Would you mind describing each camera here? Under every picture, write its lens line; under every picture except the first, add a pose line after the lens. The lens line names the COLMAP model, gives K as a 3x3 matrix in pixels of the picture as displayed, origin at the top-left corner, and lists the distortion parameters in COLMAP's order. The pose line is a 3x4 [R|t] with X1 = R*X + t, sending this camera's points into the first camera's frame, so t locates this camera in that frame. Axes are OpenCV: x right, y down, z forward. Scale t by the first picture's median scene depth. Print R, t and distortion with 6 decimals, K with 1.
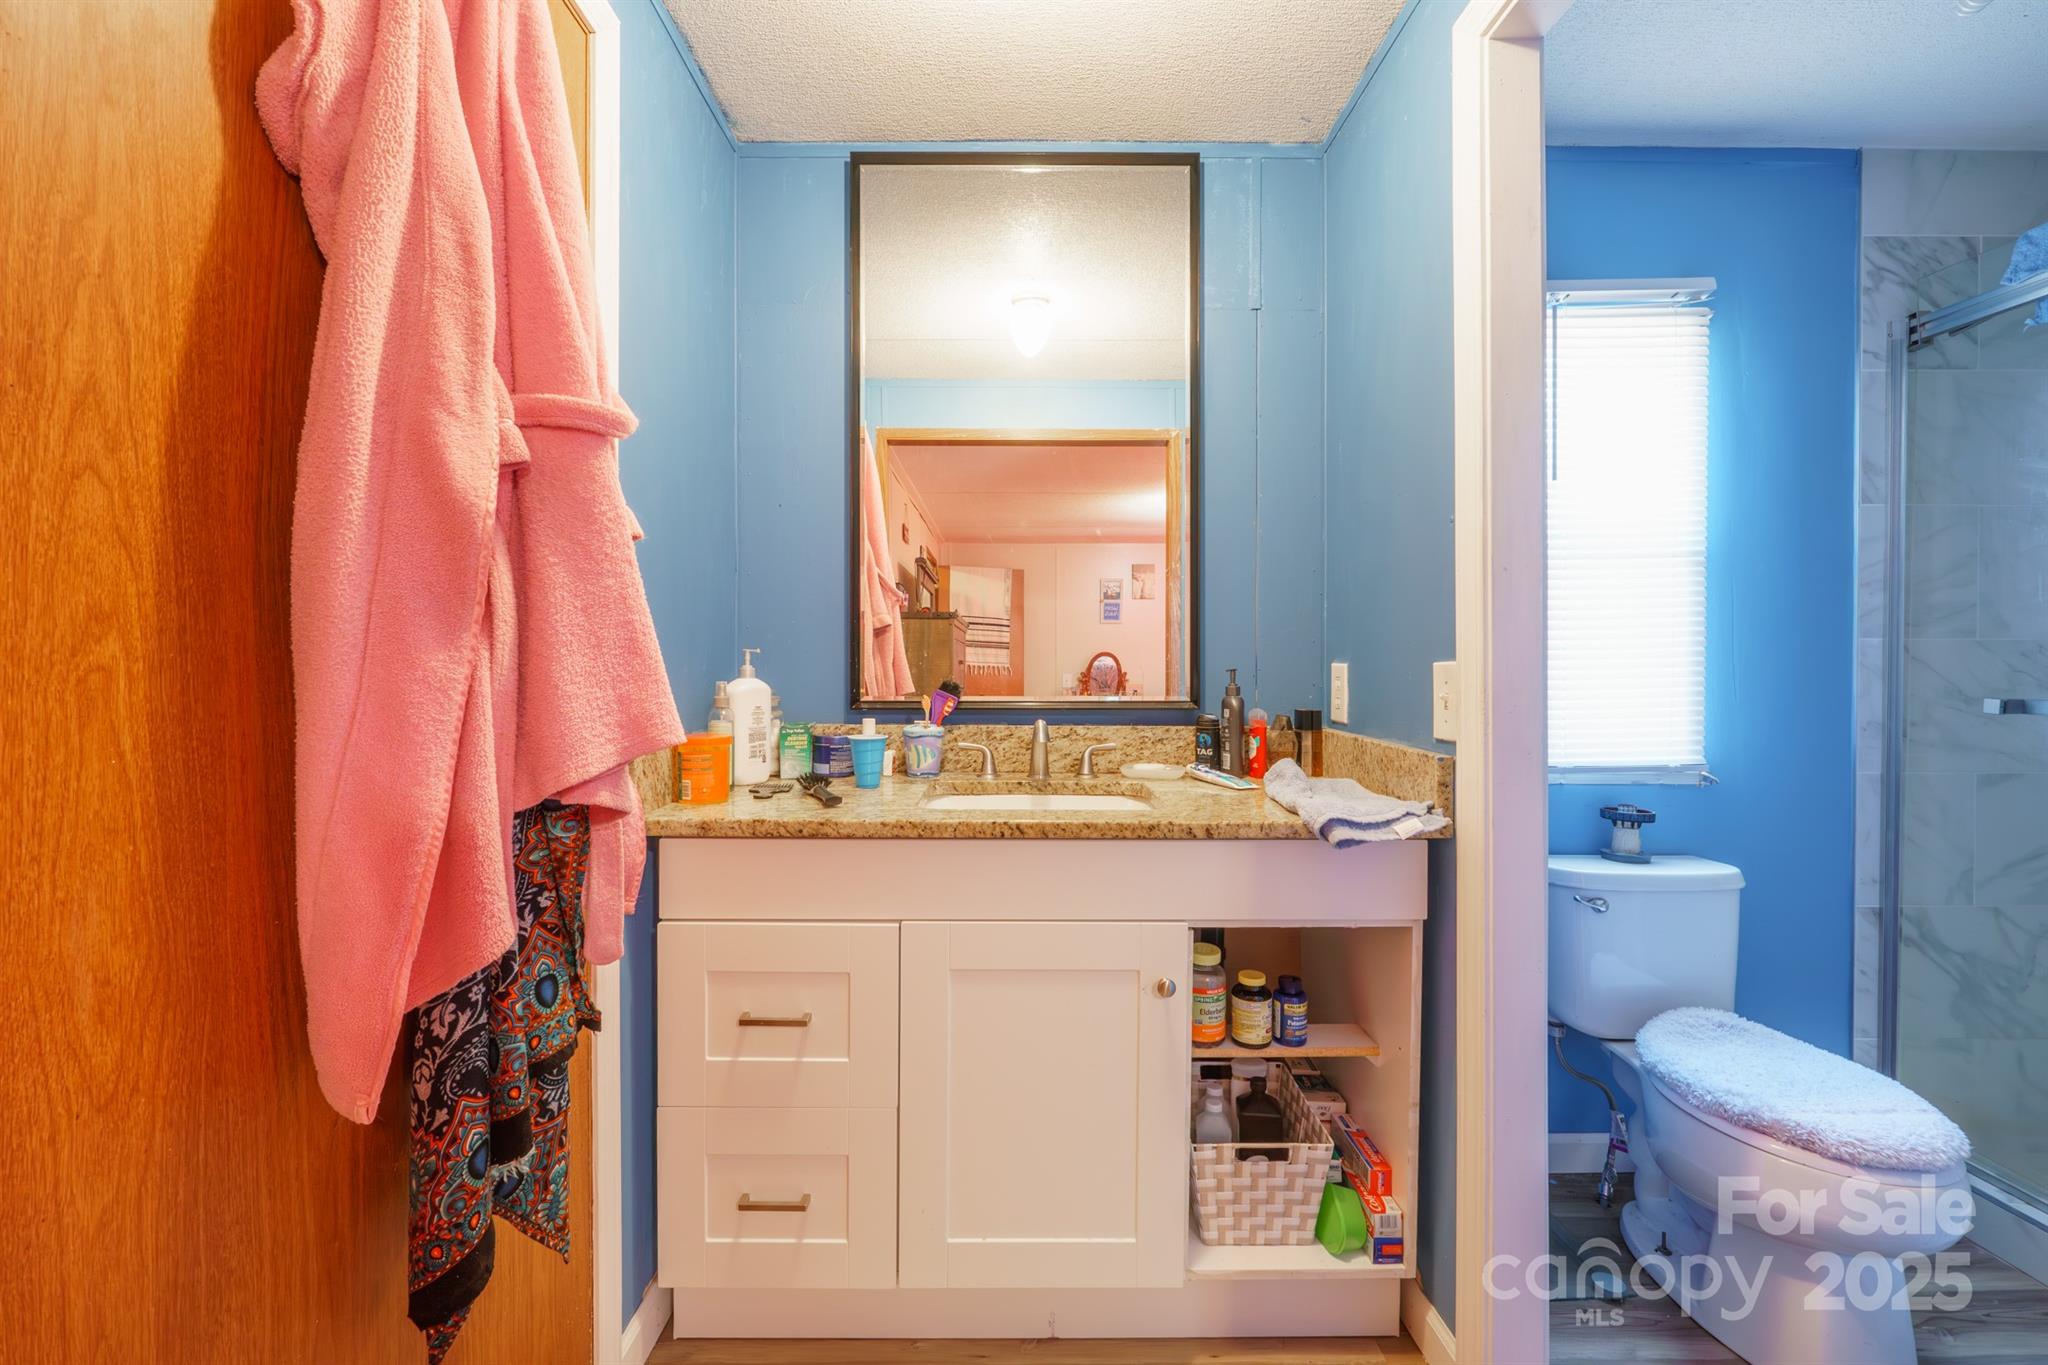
lens RADIAL K [[860.8, 0, 1023.2], [0, 860.8, 668.1], [0, 0, 1]] dist [-0.005482, -0.002858]
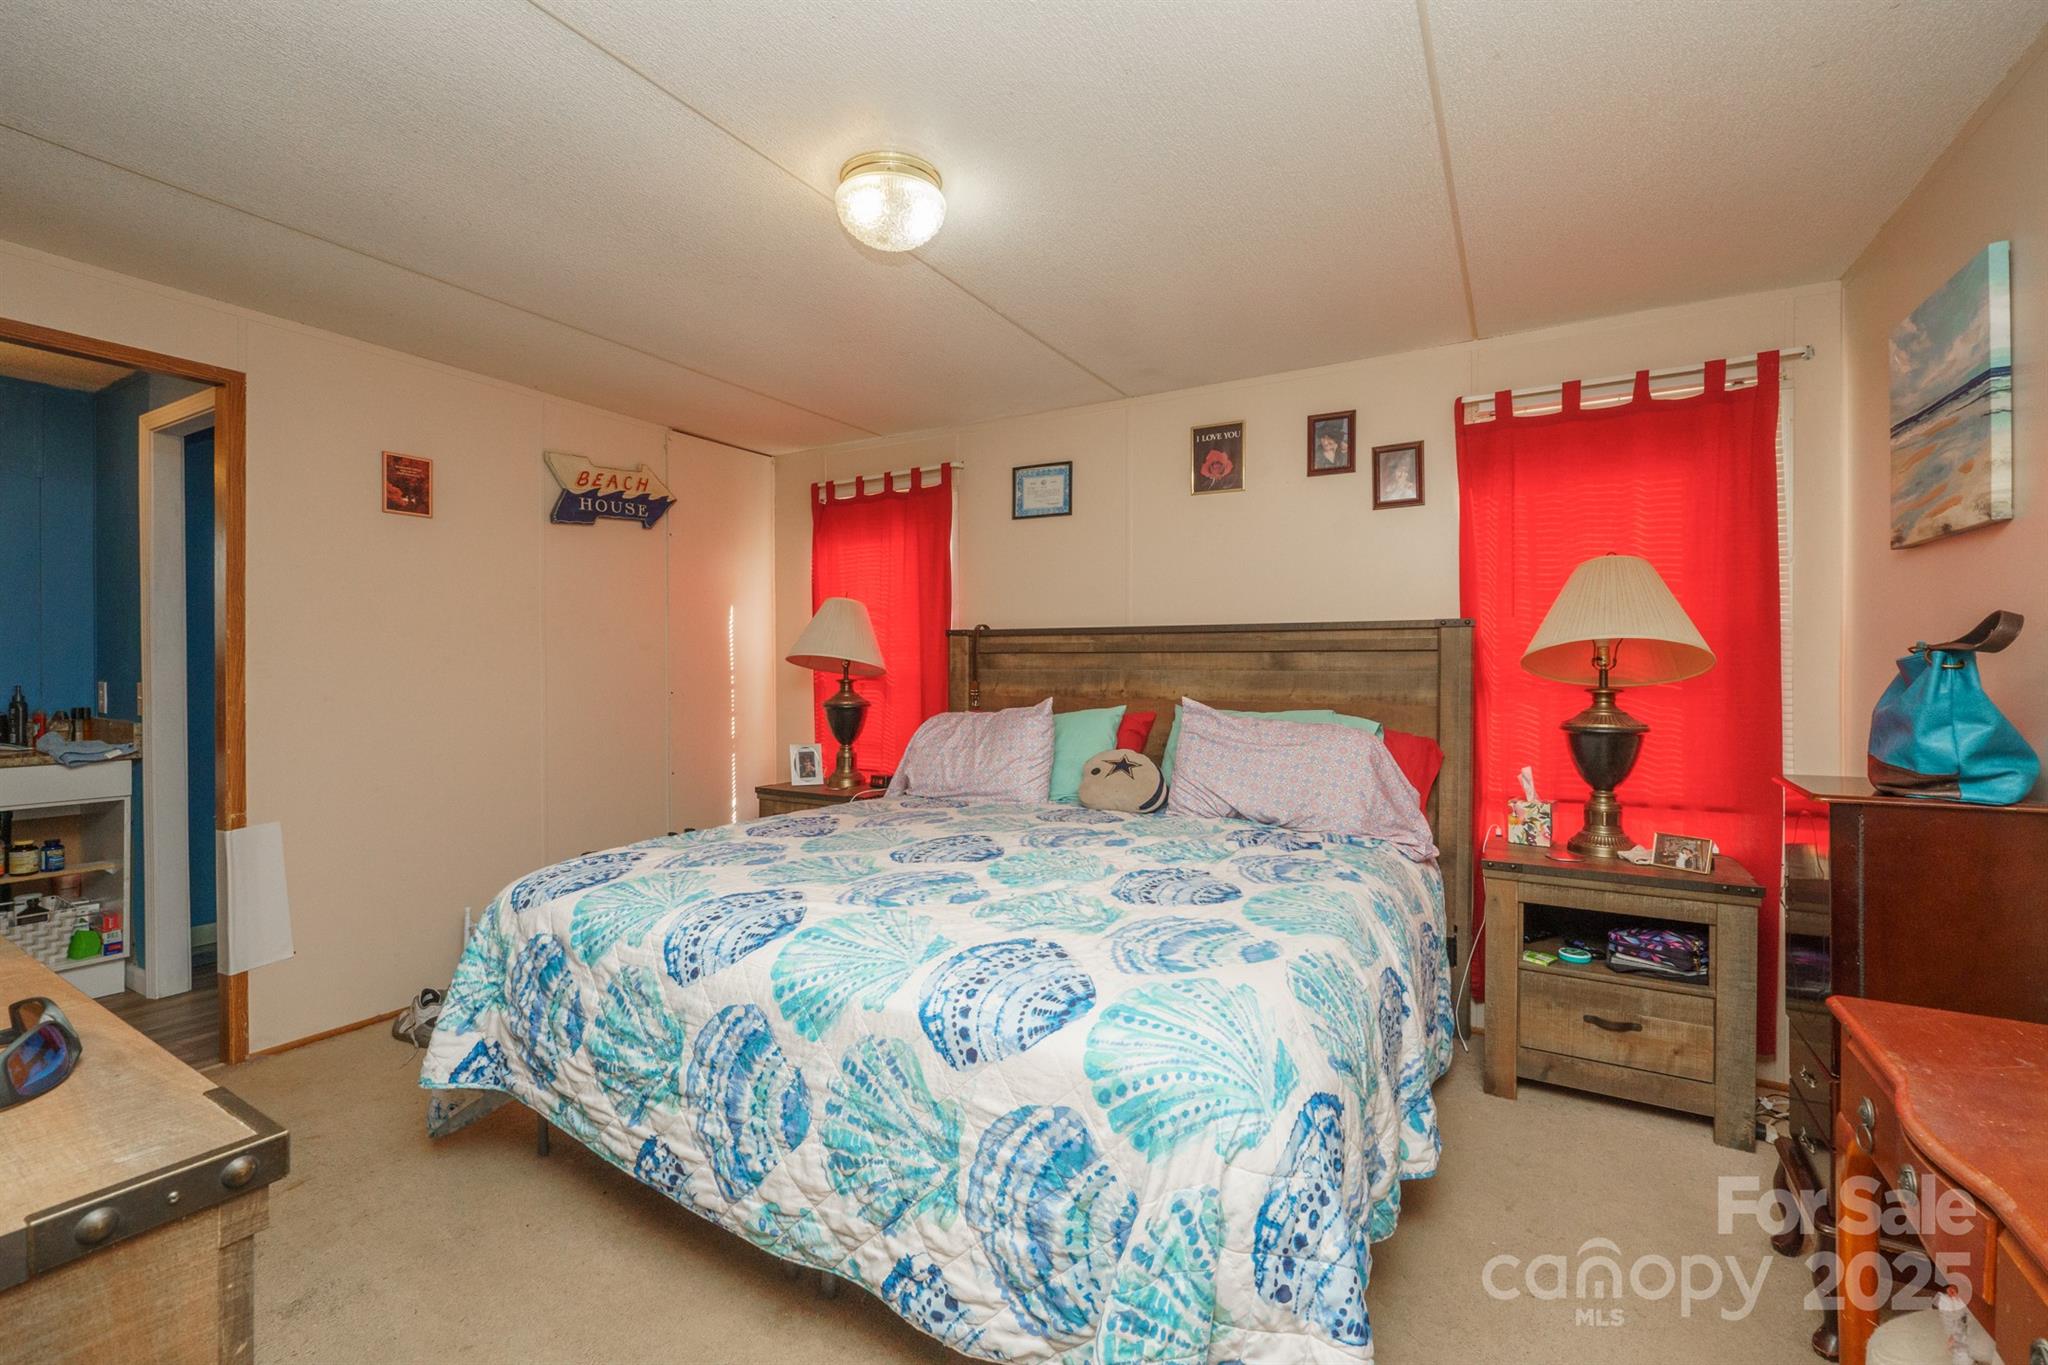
lens RADIAL K [[860.8, 0, 1028.0], [0, 860.8, 673.9], [0, 0, 1]] dist [-0.005482, -0.002858]
pose [[0.512381, -0.005207, 0.858742, -0.234852], [0.012967, 0.999915, -0.001674, 0.008535], [-0.858660, 0.011993, 0.512405, -2.072572]]
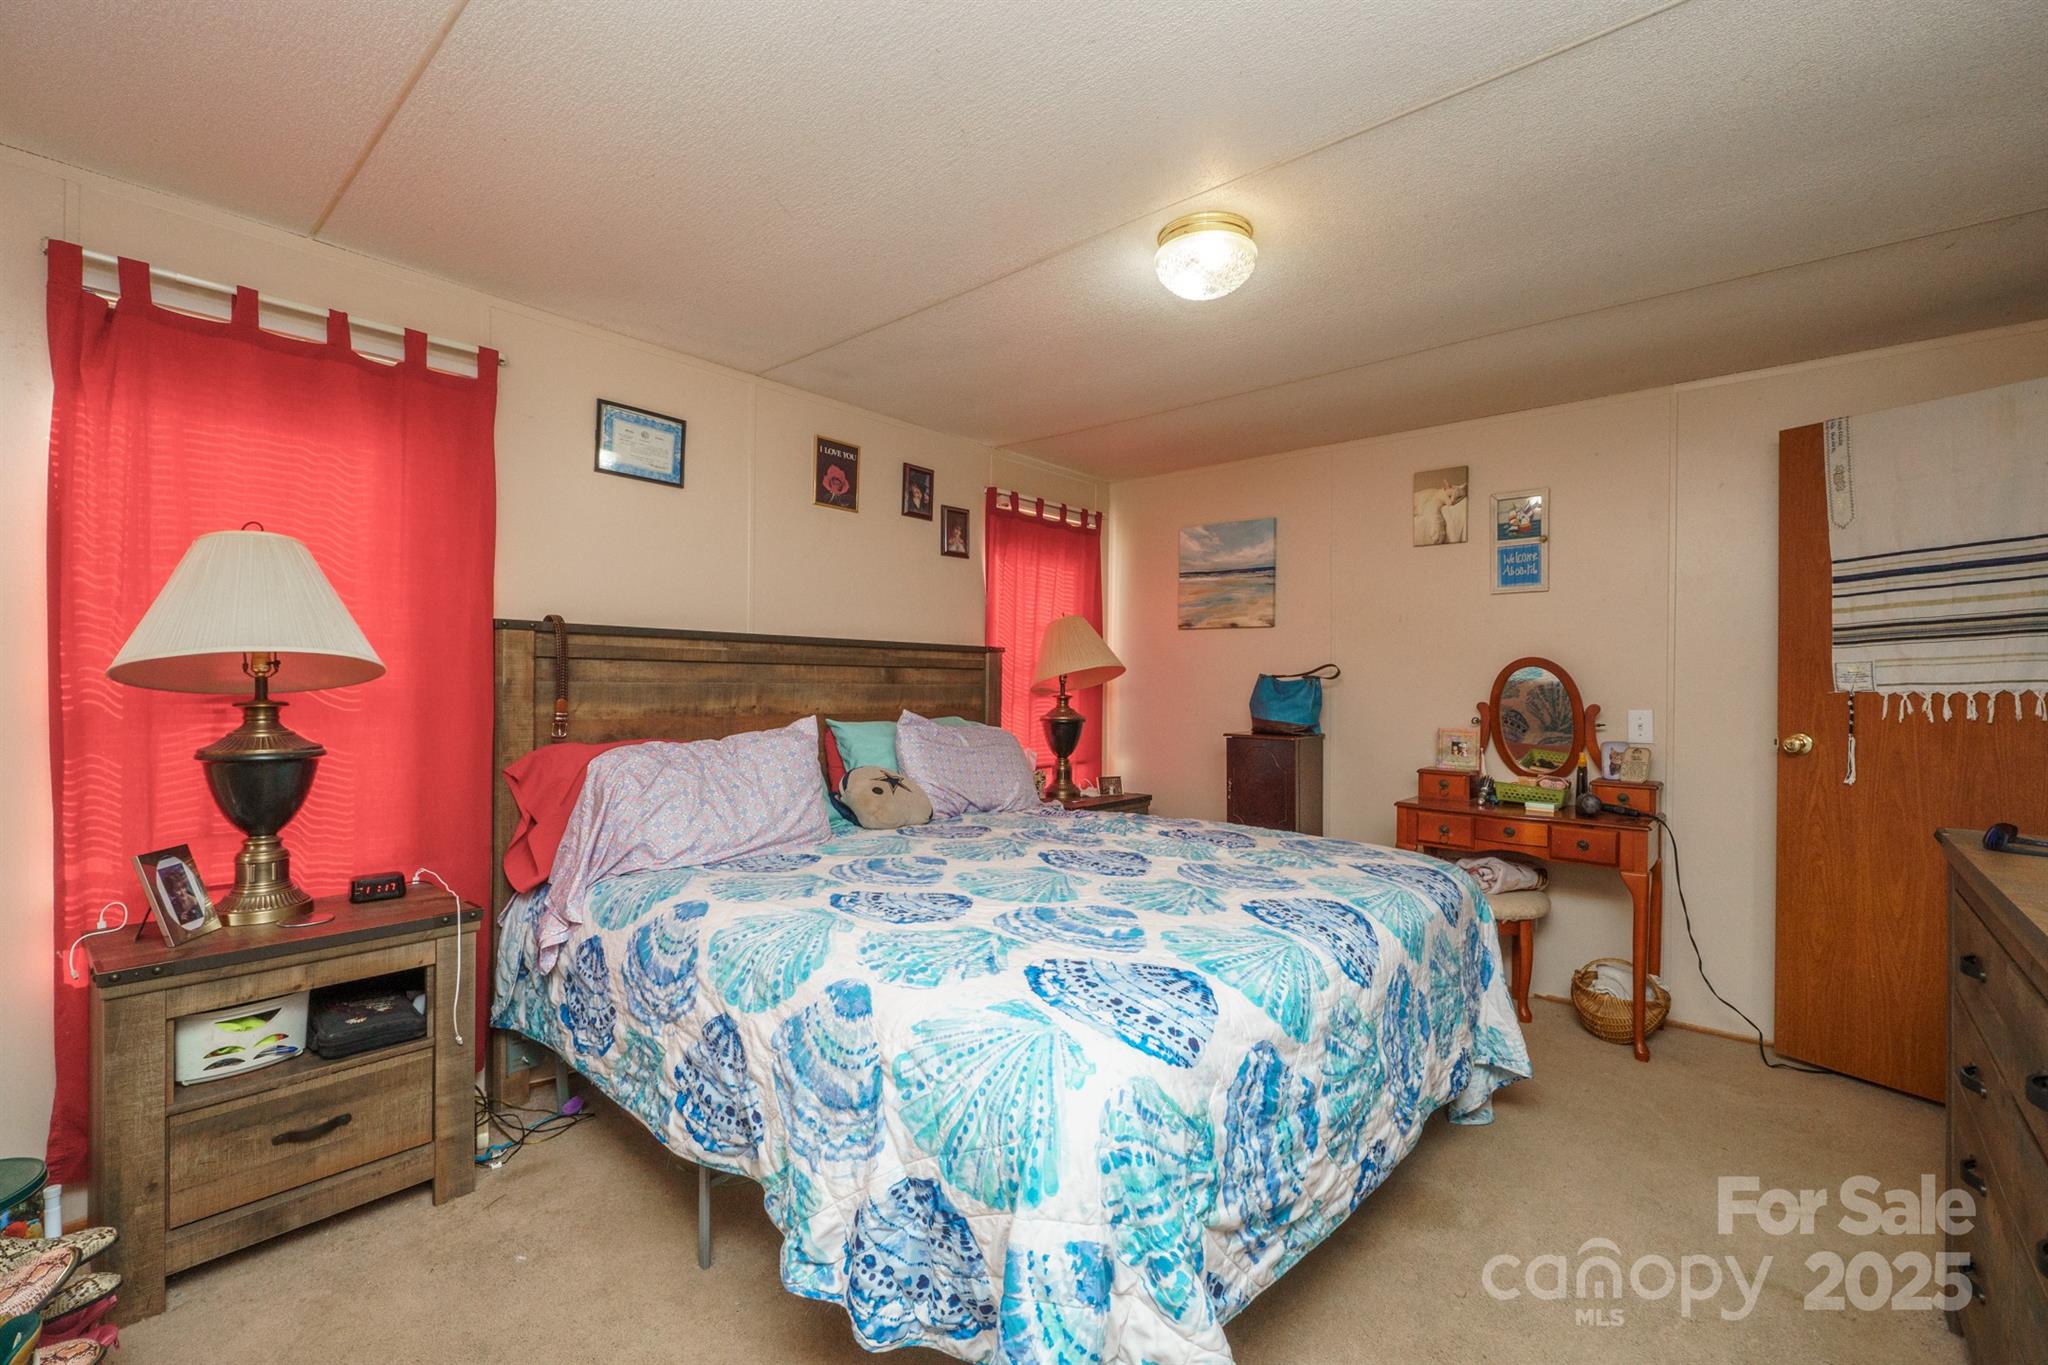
lens RADIAL K [[860.8, 0, 1026.9], [0, 860.8, 680.1], [0, 0, 1]] dist [-0.005482, -0.002858]
pose [[-0.747821, -0.000101, 0.663900, 0.590179], [0.006902, 0.999945, 0.007926, -0.077195], [-0.663864, 0.010509, -0.747779, 3.780778]]
